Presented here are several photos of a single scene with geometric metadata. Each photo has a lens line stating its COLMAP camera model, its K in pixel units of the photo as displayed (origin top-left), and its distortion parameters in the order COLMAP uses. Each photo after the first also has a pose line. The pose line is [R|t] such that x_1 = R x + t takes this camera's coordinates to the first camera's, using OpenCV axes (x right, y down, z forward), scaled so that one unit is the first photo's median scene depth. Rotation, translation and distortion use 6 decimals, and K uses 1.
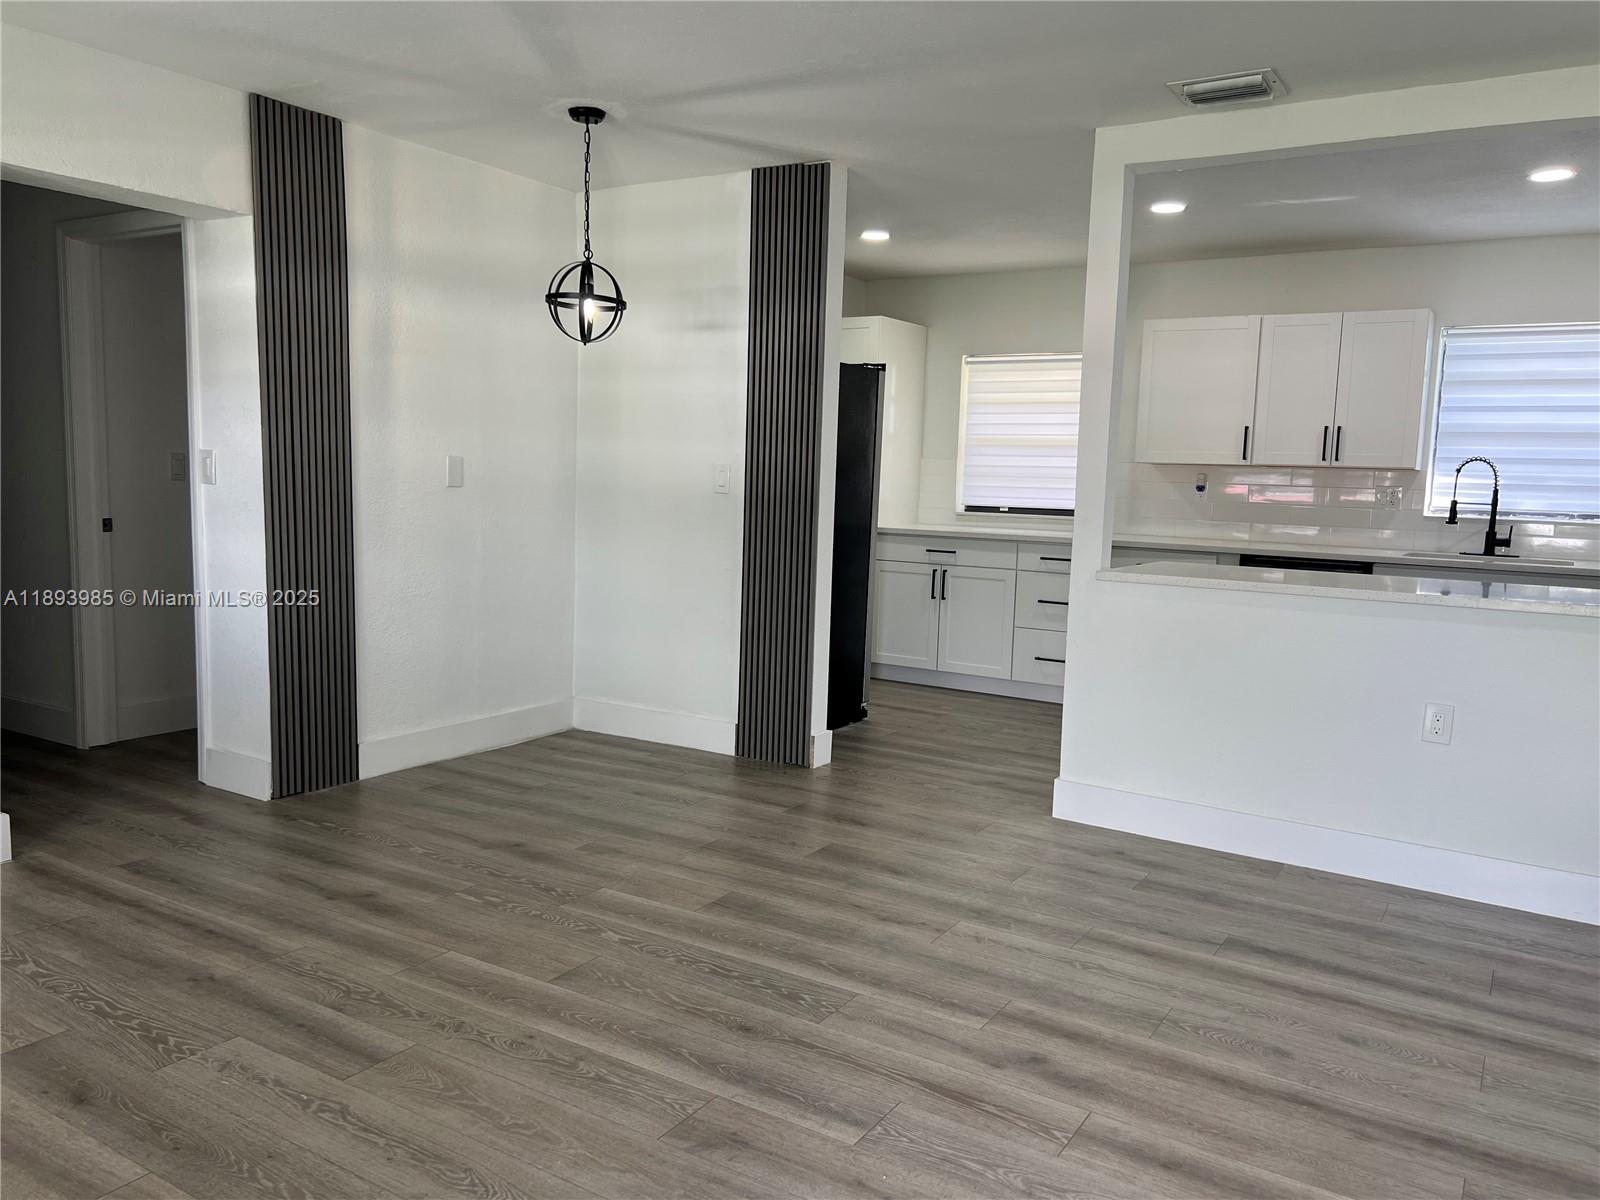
lens RADIAL K [[1208.5, 0, 808.7], [0, 1208.5, 607.5], [0, 0, 1]] dist [0.045730, -0.050480]
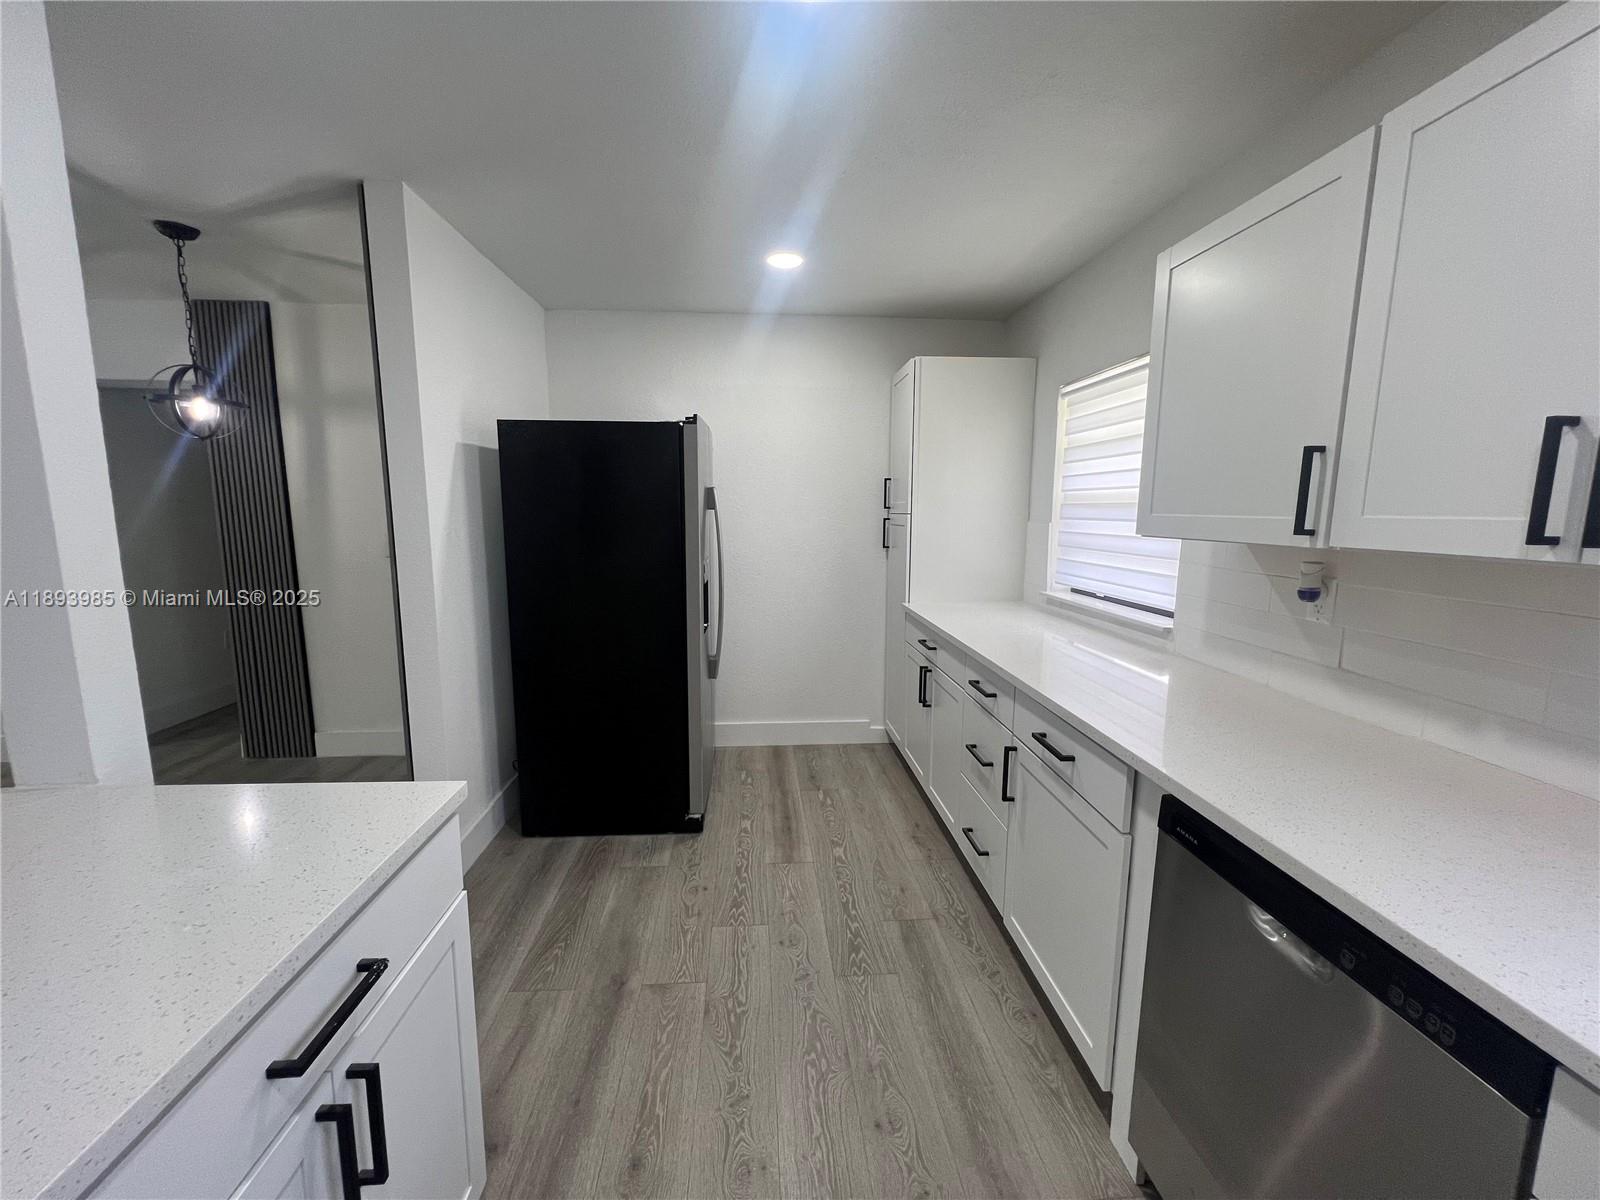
lens RADIAL K [[640.0, 0, 800.8], [0, 640.0, 596.0], [0, 0, 1]] dist [-0.000401, 0.000234]
pose [[0.582380, 0.084946, -0.808467, 0.630151], [-0.080131, 0.995681, 0.046894, -0.146130], [0.808958, 0.037473, 0.586671, 1.110042]]
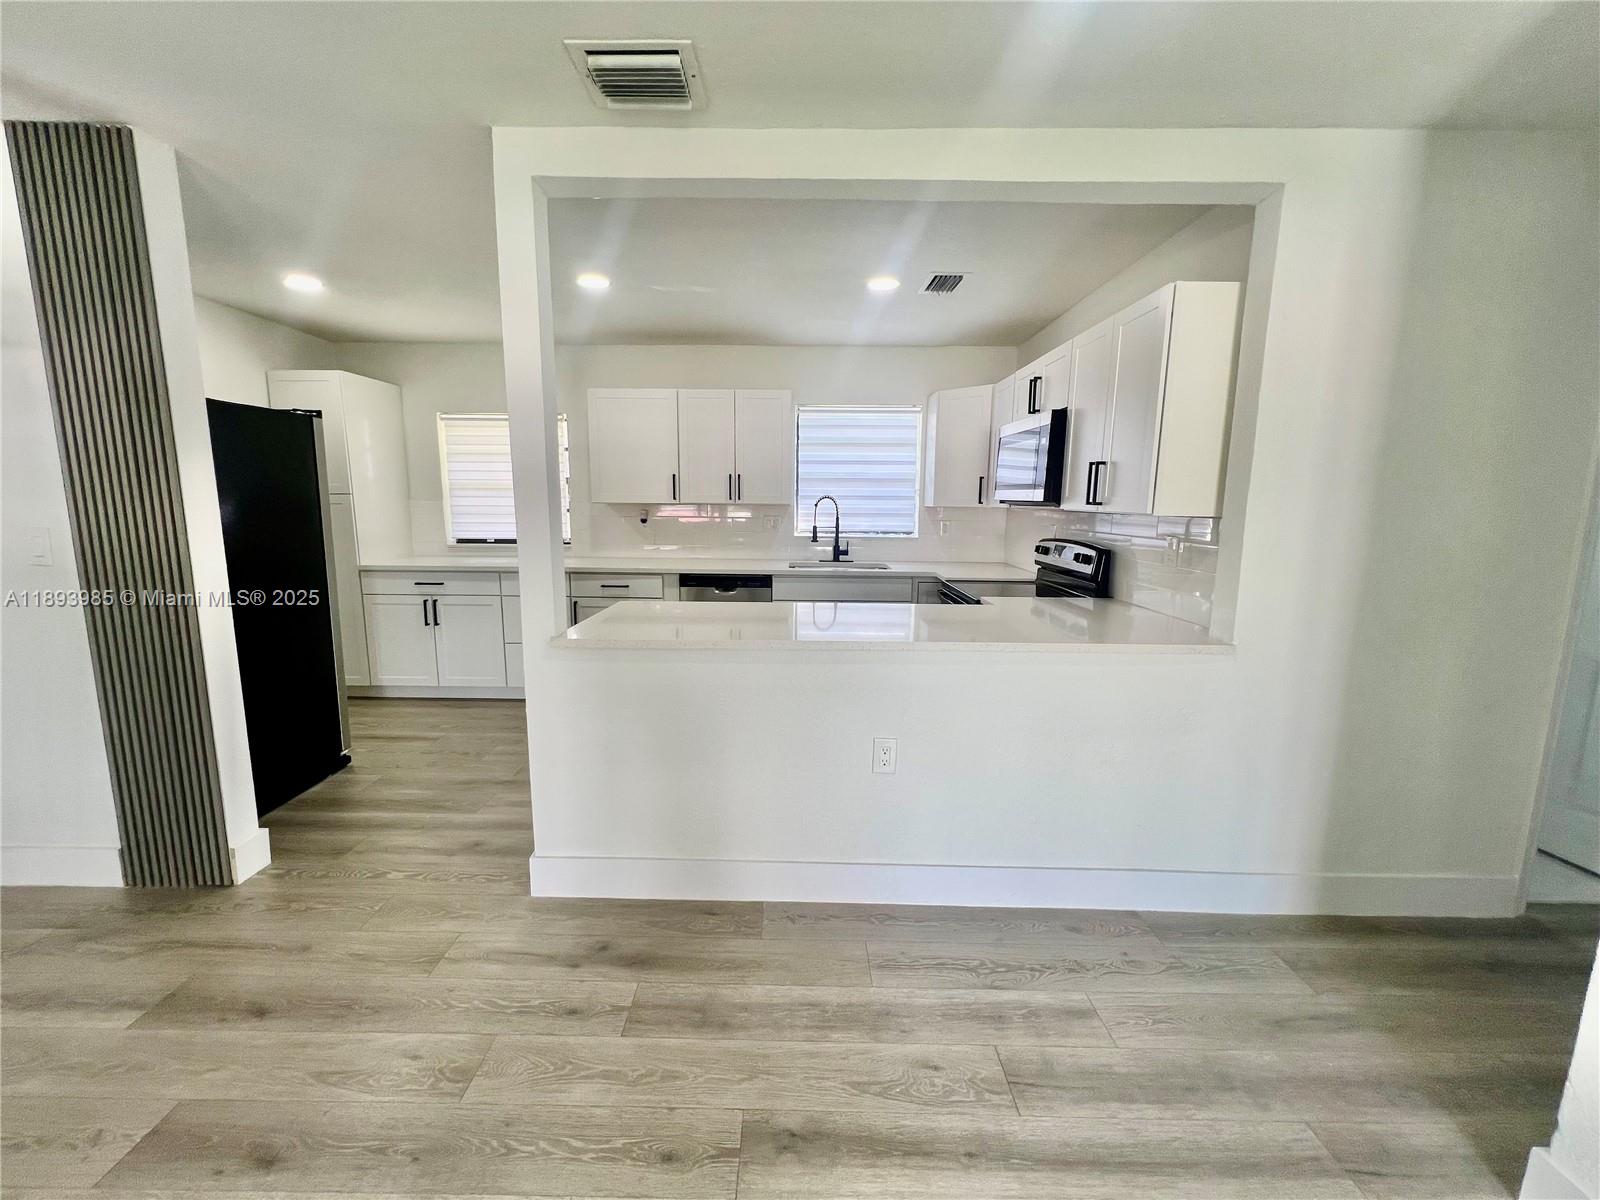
lens RADIAL K [[640.0, 0, 793.8], [0, 640.0, 597.3], [0, 0, 1]] dist [-0.000401, 0.000234]
pose [[0.853484, -0.102810, 0.510877, 0.150308], [0.076888, 0.994460, 0.071676, -0.081756], [-0.515416, -0.021894, 0.856661, 0.491147]]
